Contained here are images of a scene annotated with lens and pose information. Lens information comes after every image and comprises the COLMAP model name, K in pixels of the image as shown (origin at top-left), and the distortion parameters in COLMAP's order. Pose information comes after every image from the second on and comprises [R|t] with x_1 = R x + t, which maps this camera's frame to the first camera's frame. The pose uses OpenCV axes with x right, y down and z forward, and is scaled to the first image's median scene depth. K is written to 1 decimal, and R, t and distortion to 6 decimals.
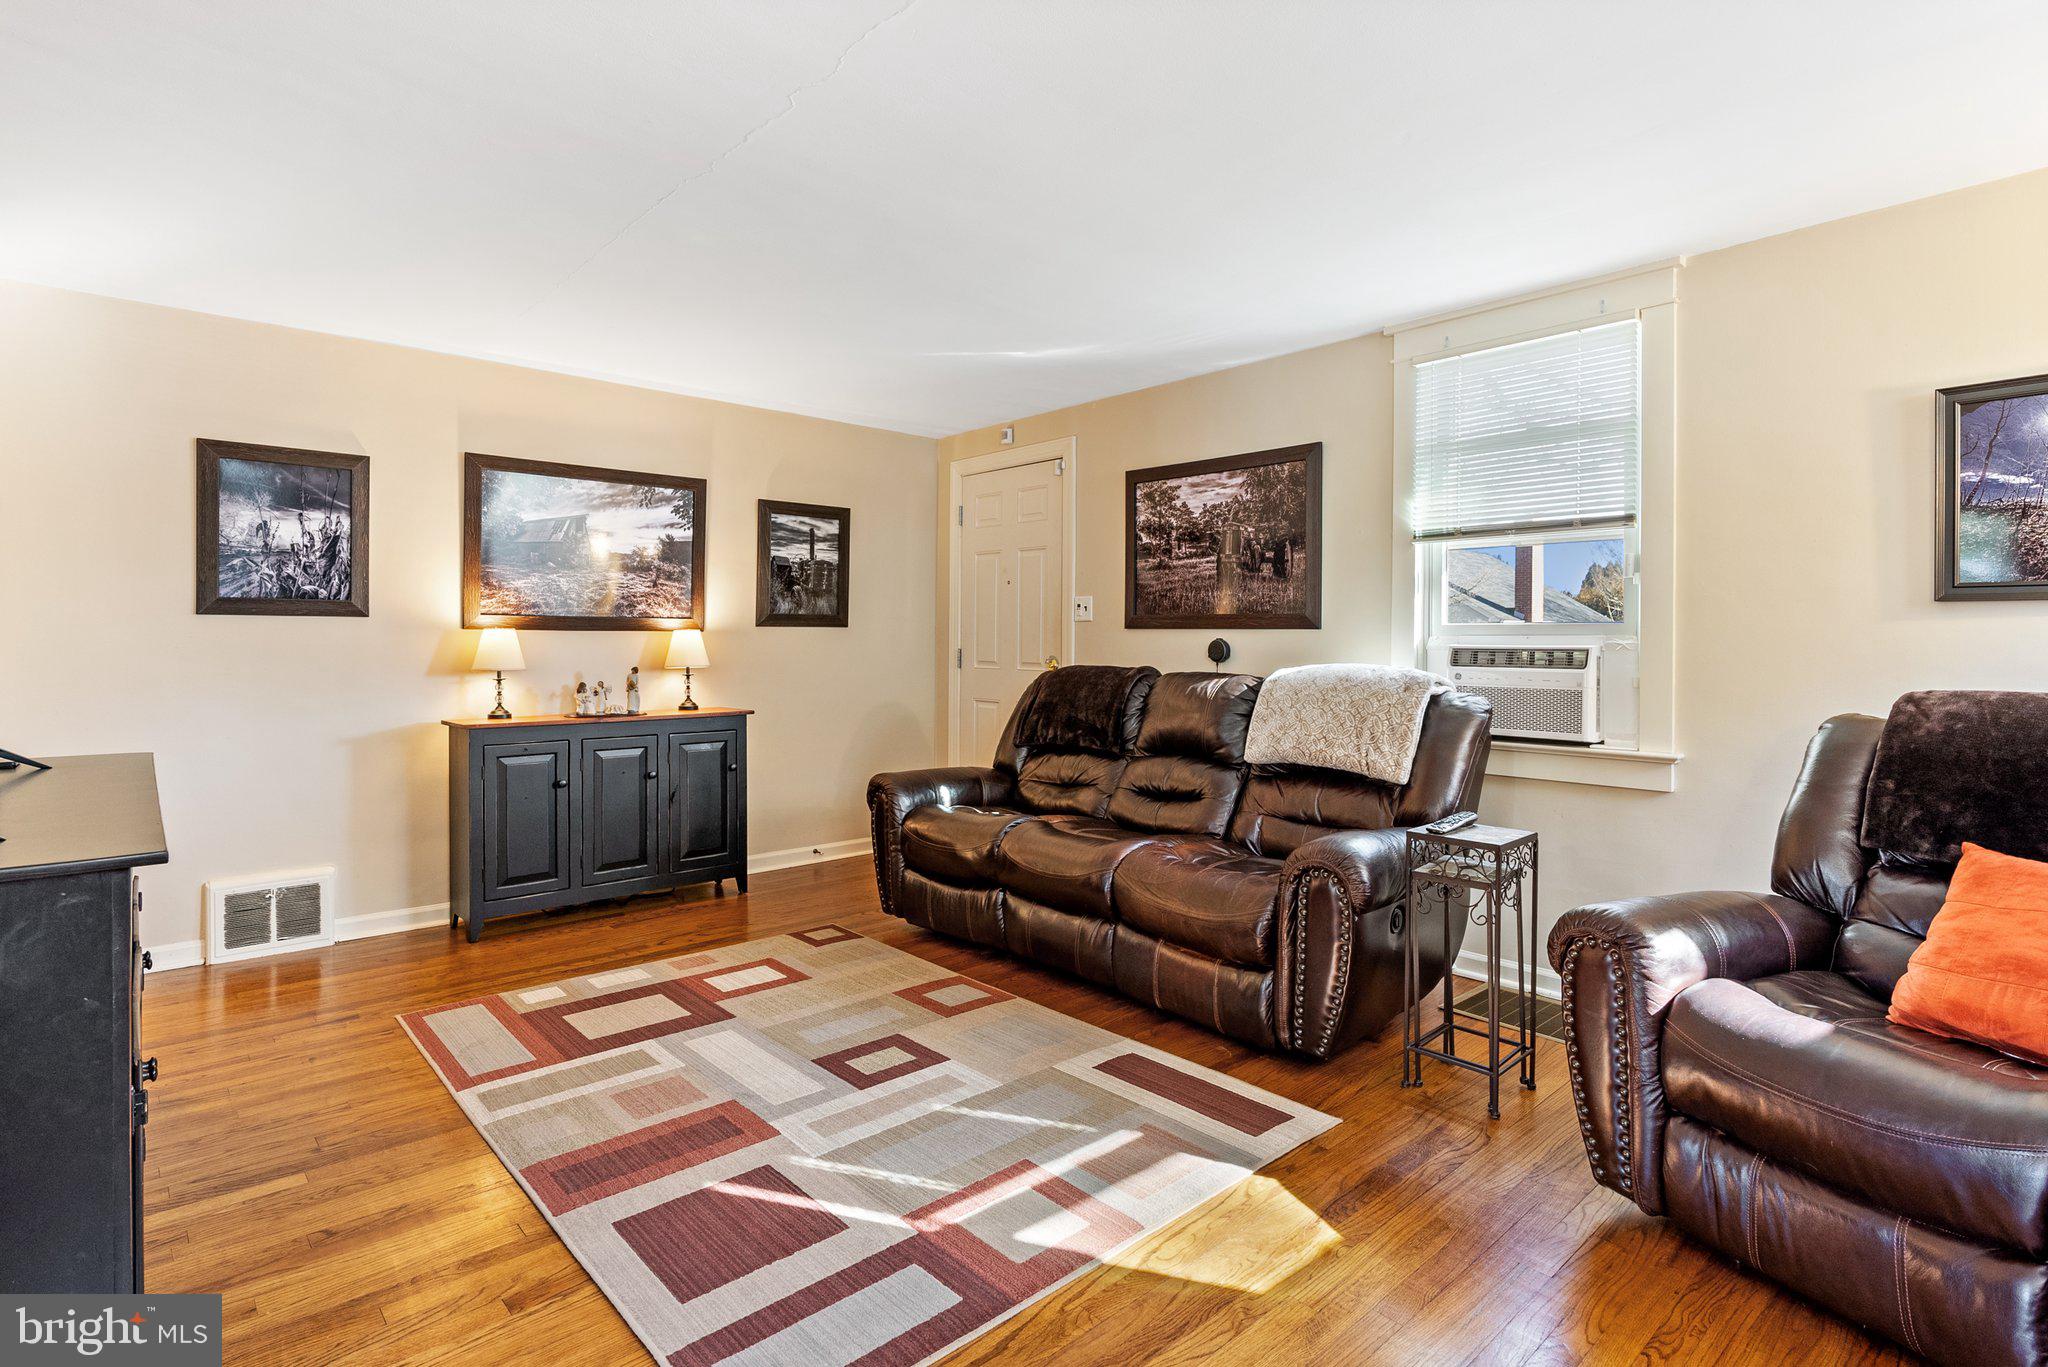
lens RADIAL K [[1027.9, 0, 1030.0], [0, 1027.9, 643.8], [0, 0, 1]] dist [0.002692, 0.000765]
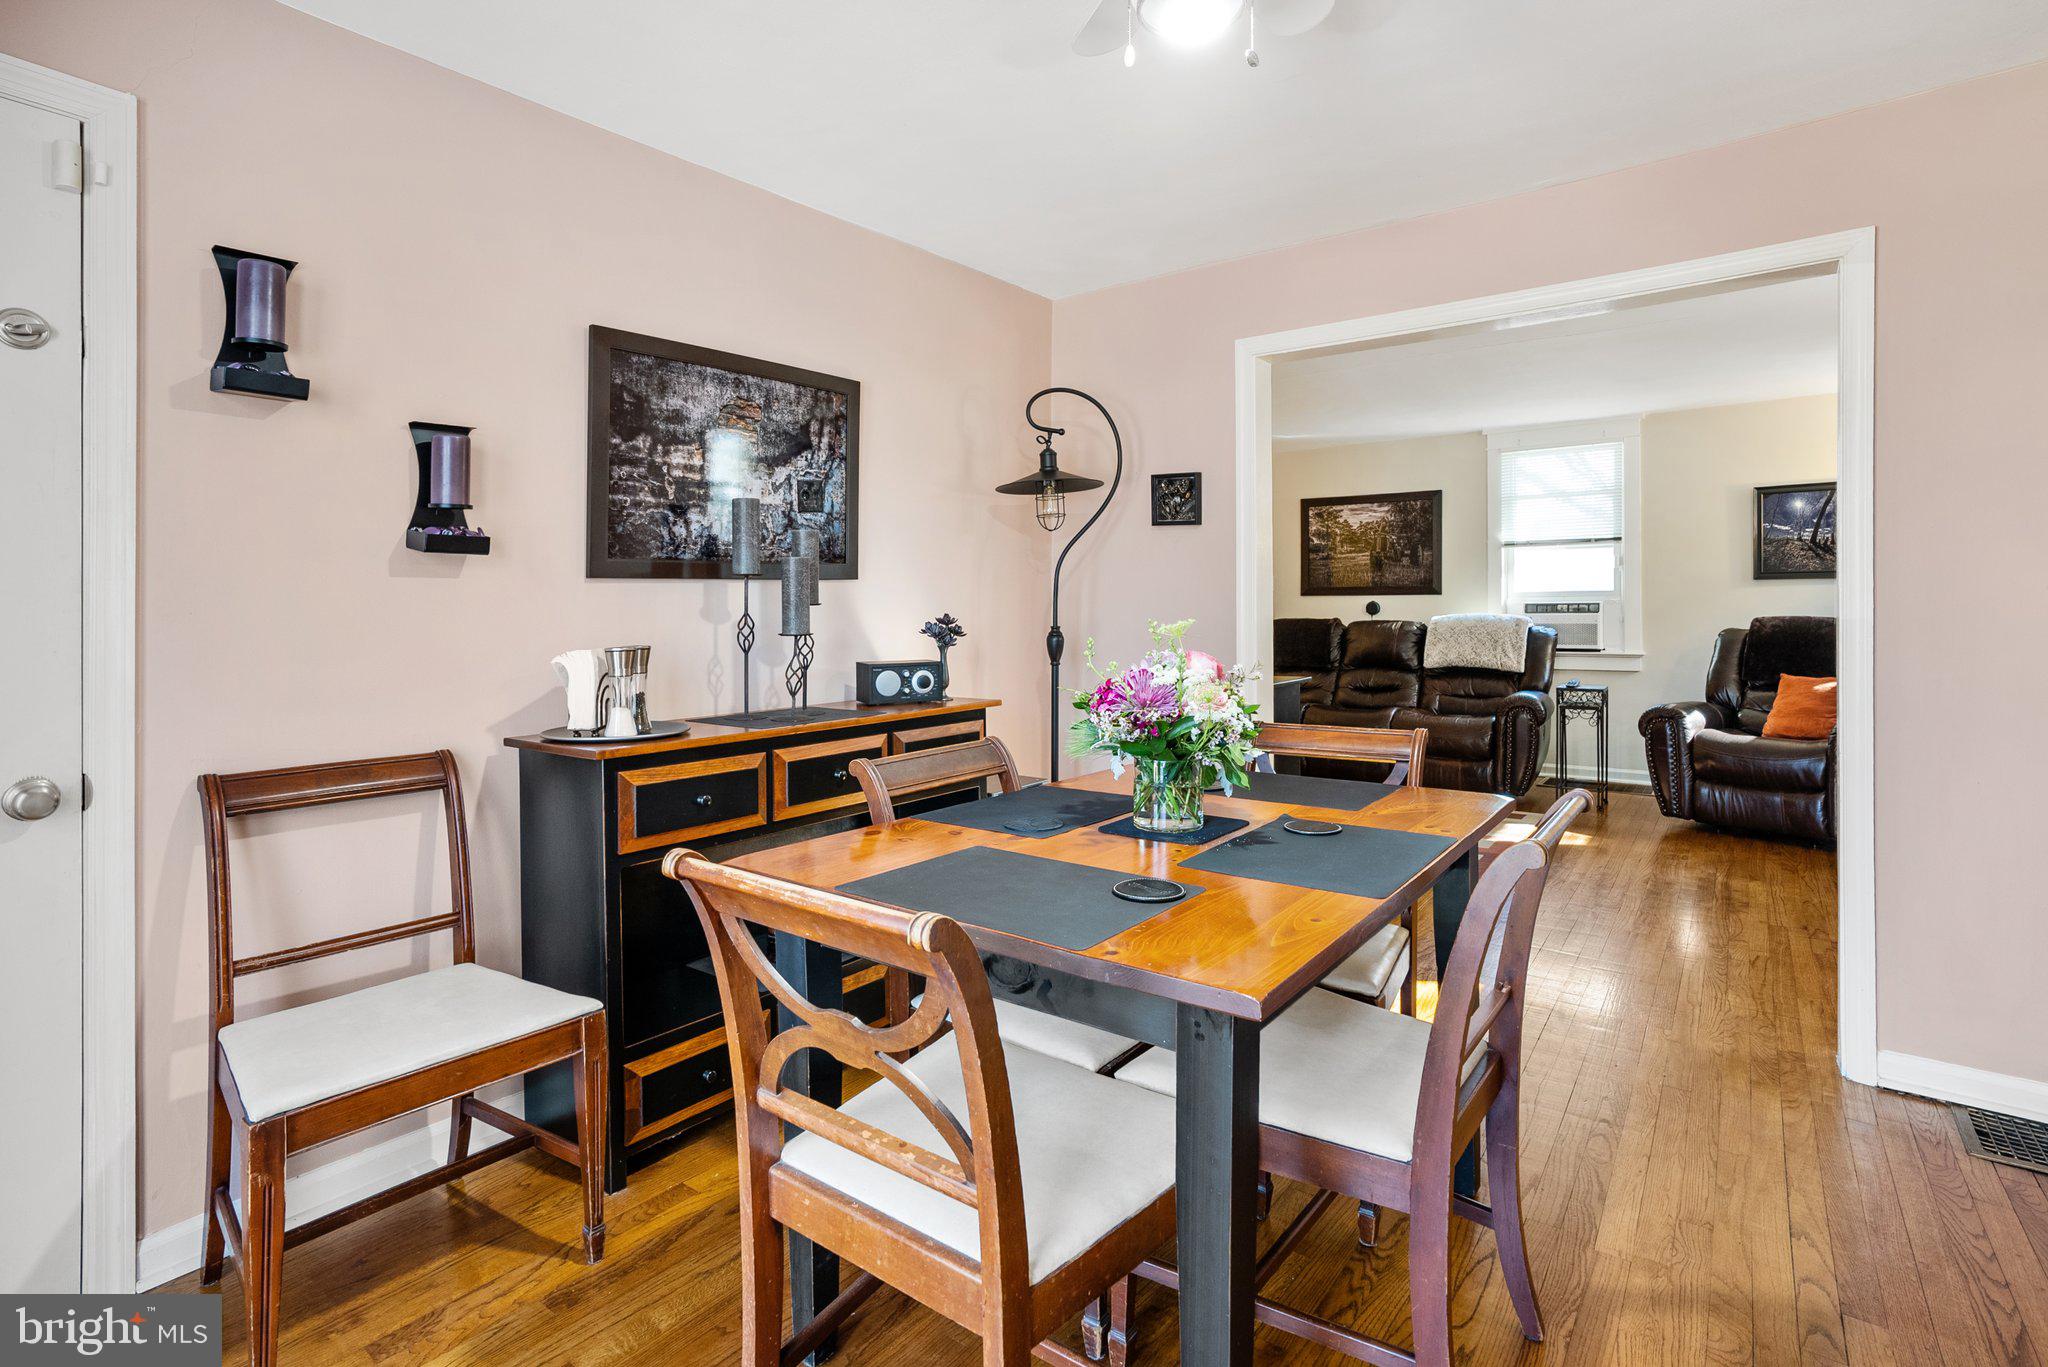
lens RADIAL K [[979.3, 0, 1033.8], [0, 979.3, 606.4], [0, 0, 1]] dist [-0.061142, 0.008954]
pose [[0.984242, -0.015777, 0.176121, -0.651103], [0.016451, 0.999862, -0.002366, -0.001410], [-0.176059, 0.005226, 0.984366, -0.484743]]
